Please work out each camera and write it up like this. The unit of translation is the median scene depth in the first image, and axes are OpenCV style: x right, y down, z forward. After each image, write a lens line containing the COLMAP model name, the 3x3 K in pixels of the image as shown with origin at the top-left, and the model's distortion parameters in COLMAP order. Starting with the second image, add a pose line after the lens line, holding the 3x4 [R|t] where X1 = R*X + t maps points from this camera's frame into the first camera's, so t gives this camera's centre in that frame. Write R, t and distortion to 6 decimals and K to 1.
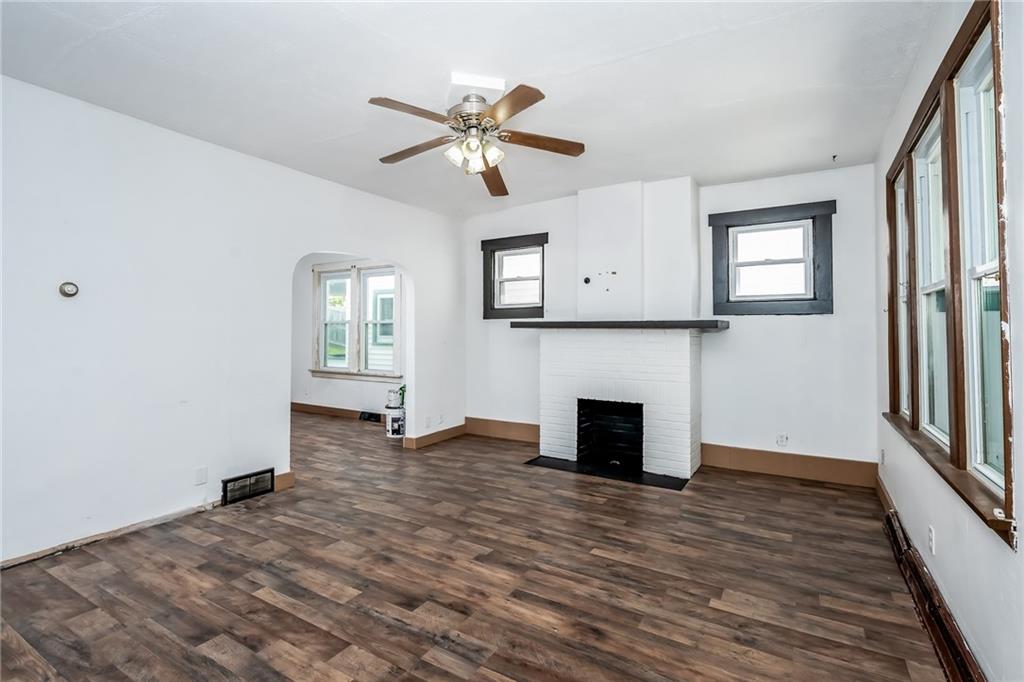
lens RADIAL K [[468.0, 0, 525.8], [0, 468.0, 319.4], [0, 0, 1]] dist [0.000610, 0.000136]
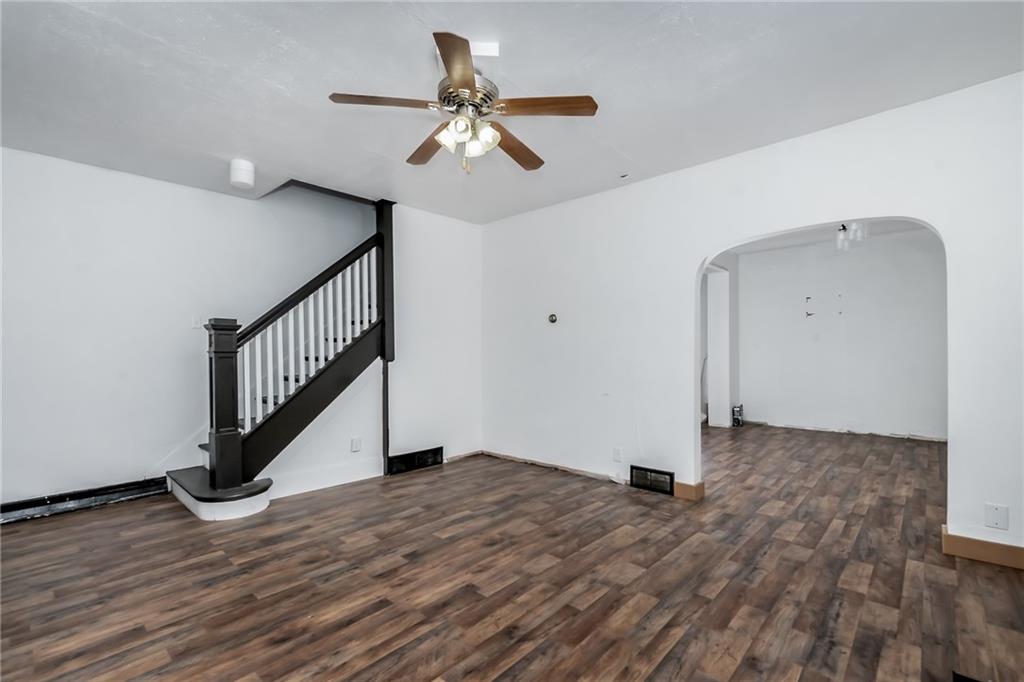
lens RADIAL K [[461.8, 0, 518.4], [0, 461.8, 350.5], [0, 0, 1]] dist [-0.001179, -0.000014]
pose [[-0.207805, 0.000467, -0.978170, 0.520959], [0.038551, 0.999227, -0.007713, 0.044956], [0.977410, -0.039312, -0.207662, 0.896219]]
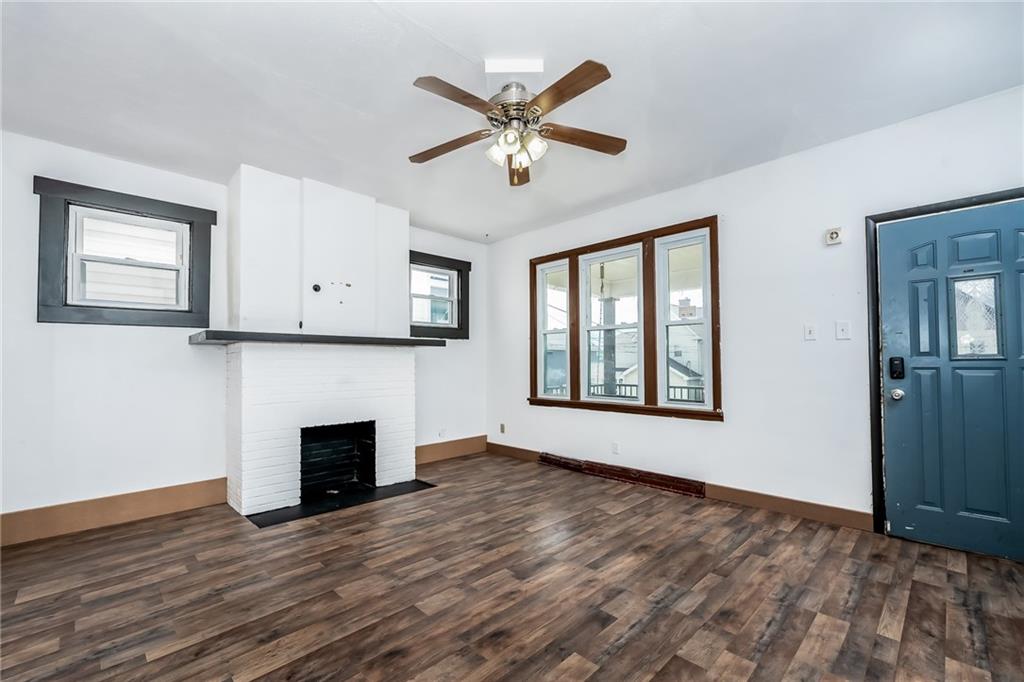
lens RADIAL K [[434.2, 0, 511.9], [0, 434.2, 350.9], [0, 0, 1]] dist [-0.000105, -0.000167]
pose [[0.267602, 0.019957, 0.963323, -0.666275], [-0.021368, 0.999663, -0.014775, 0.044911], [-0.963292, -0.016631, 0.267939, 0.546954]]
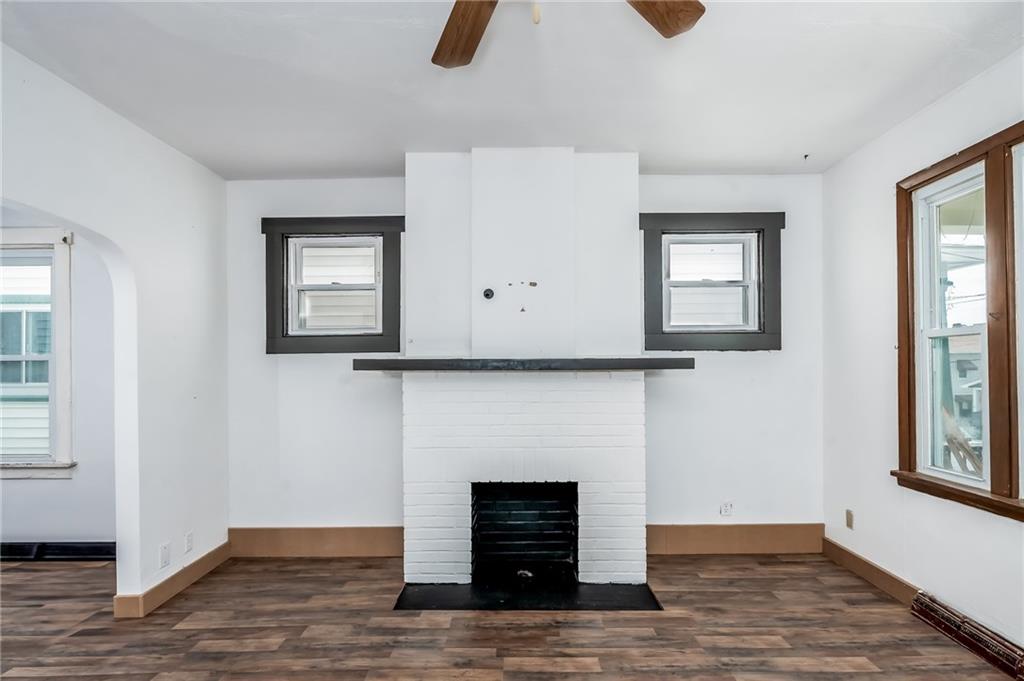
lens RADIAL K [[543.2, 0, 515.4], [0, 543.2, 362.5], [0, 0, 1]] dist [-0.002588, -0.001106]
pose [[0.867338, -0.004098, 0.497703, -0.247734], [-0.005052, 0.999842, 0.017037, -0.004366], [-0.497695, -0.017291, 0.867180, 0.434491]]
